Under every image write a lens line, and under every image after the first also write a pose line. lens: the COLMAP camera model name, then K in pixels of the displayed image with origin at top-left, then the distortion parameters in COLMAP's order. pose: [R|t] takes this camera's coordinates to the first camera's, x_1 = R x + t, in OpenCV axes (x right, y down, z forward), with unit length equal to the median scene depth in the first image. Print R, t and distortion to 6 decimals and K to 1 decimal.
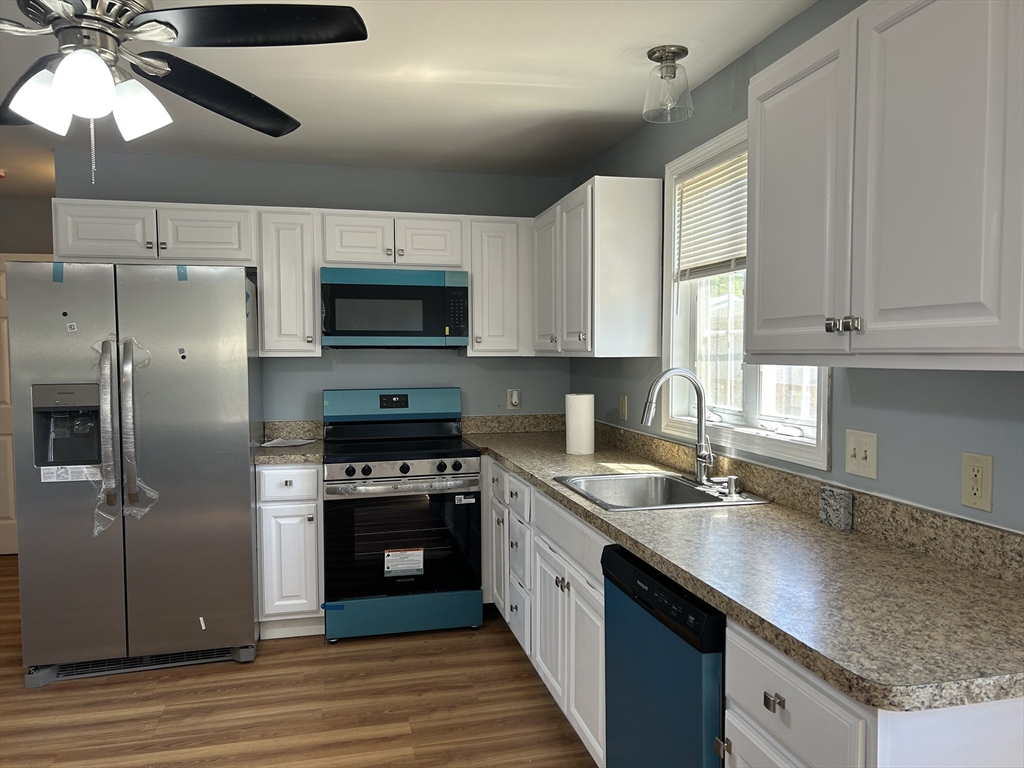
lens RADIAL K [[771.5, 0, 511.7], [0, 771.5, 396.9], [0, 0, 1]] dist [0.043254, -0.043546]
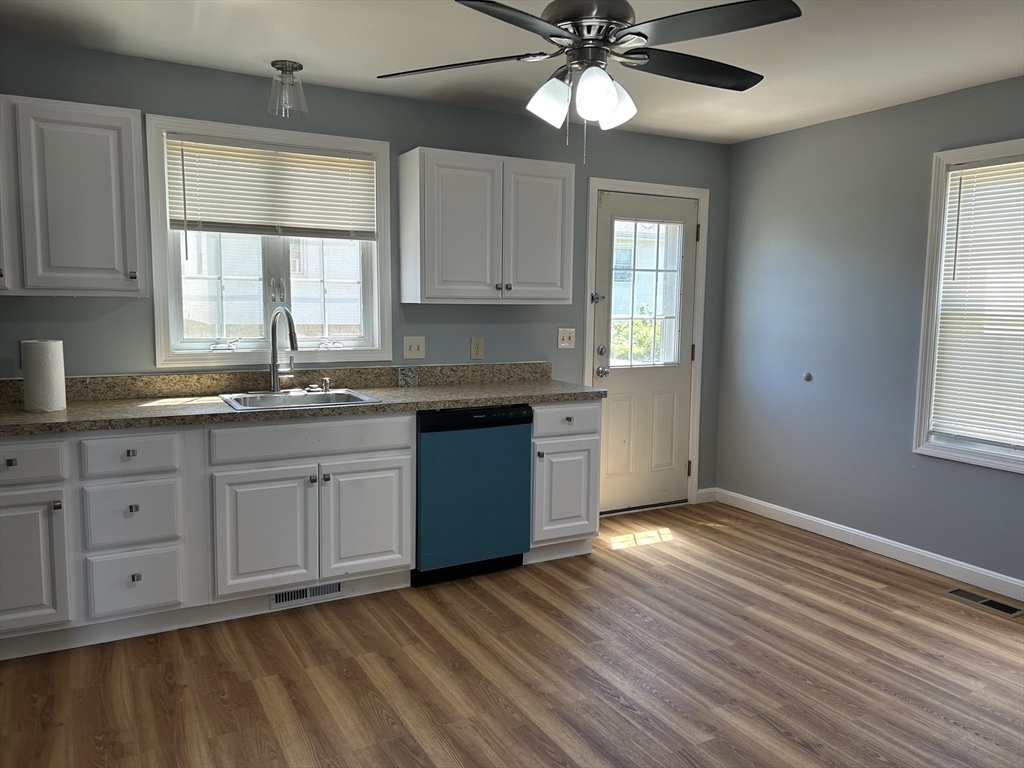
lens RADIAL K [[771.5, 0, 511.7], [0, 771.5, 396.9], [0, 0, 1]] dist [0.043254, -0.043546]
pose [[-0.272649, -0.117997, 0.954850, -1.135411], [0.047399, 0.989598, 0.135826, -0.044637], [-0.960945, 0.082292, -0.264220, 0.948848]]
